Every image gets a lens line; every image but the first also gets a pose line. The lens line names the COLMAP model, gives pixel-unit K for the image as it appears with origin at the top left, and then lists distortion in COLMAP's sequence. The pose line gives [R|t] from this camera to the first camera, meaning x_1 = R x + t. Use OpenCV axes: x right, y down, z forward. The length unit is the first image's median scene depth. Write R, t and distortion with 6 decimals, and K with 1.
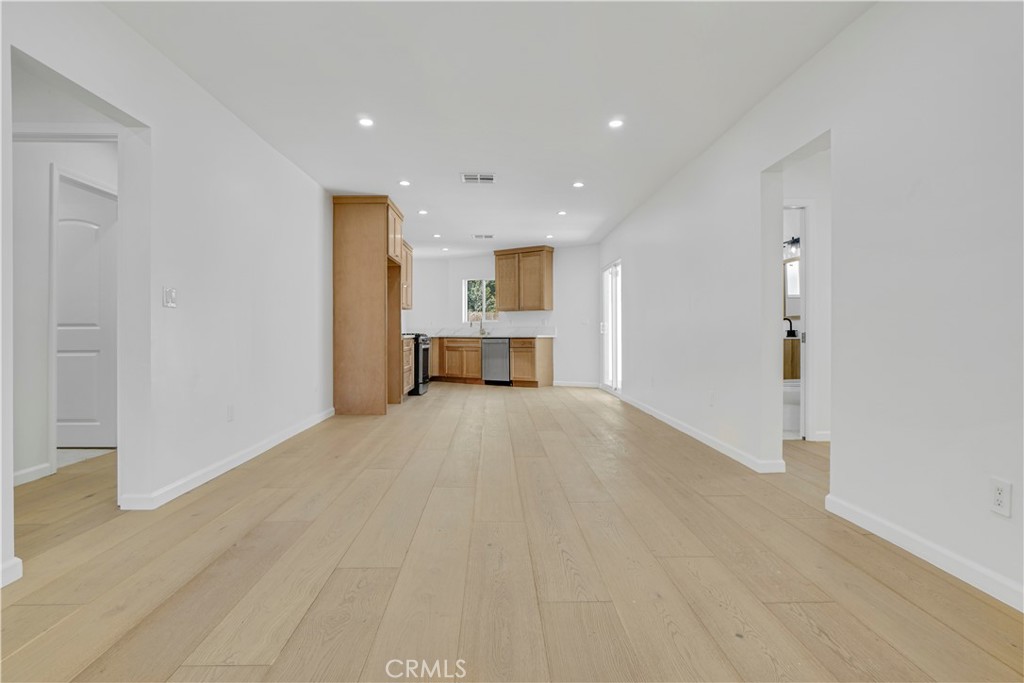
lens RADIAL K [[470.8, 0, 516.6], [0, 470.8, 336.3], [0, 0, 1]] dist [-0.000919, 0.000823]
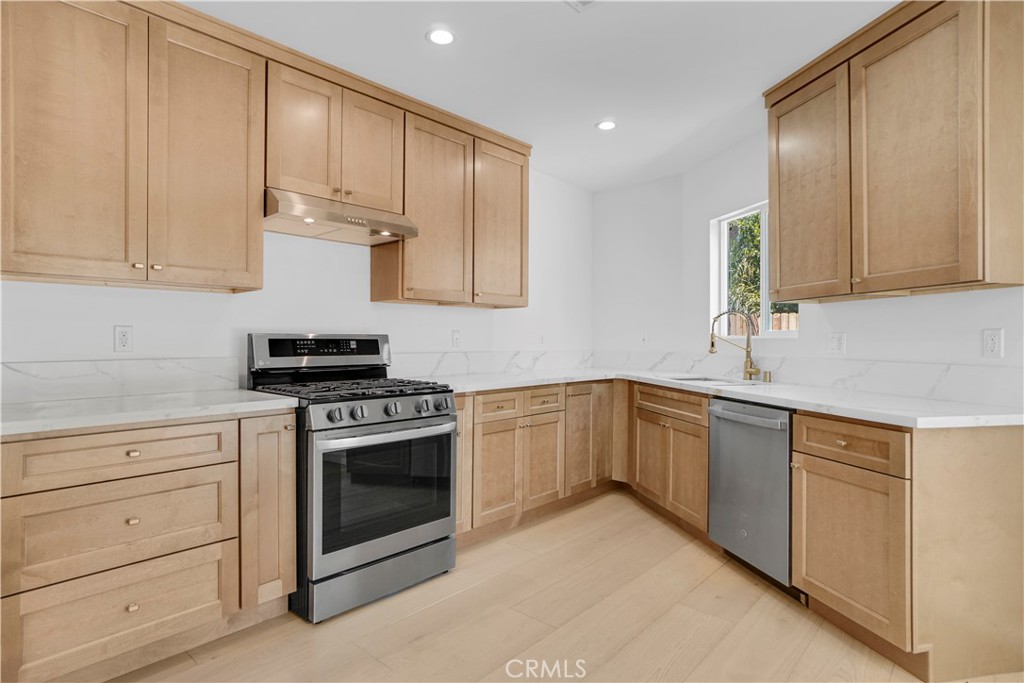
lens RADIAL K [[530.7, 0, 512.2], [0, 530.7, 335.5], [0, 0, 1]] dist [-0.005509, -0.000646]
pose [[0.696746, -0.002896, -0.717312, 0.076419], [-0.001373, 0.999985, -0.005371, -0.031537], [0.717317, 0.004727, 0.696731, 0.672933]]
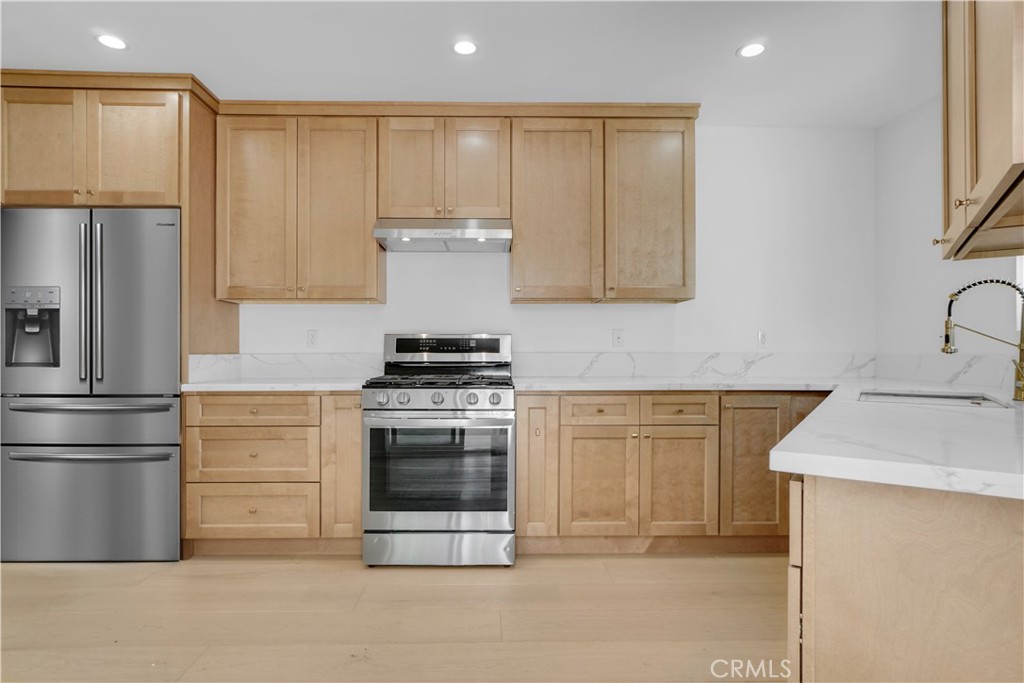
lens RADIAL K [[554.5, 0, 512.0], [0, 554.5, 341.5], [0, 0, 1]] dist [0.001790, 0.000536]
pose [[-0.017410, -0.013964, -0.999751, 0.153171], [0.004662, 0.999890, -0.014047, -0.023183], [0.999838, -0.004906, -0.017343, 0.865809]]
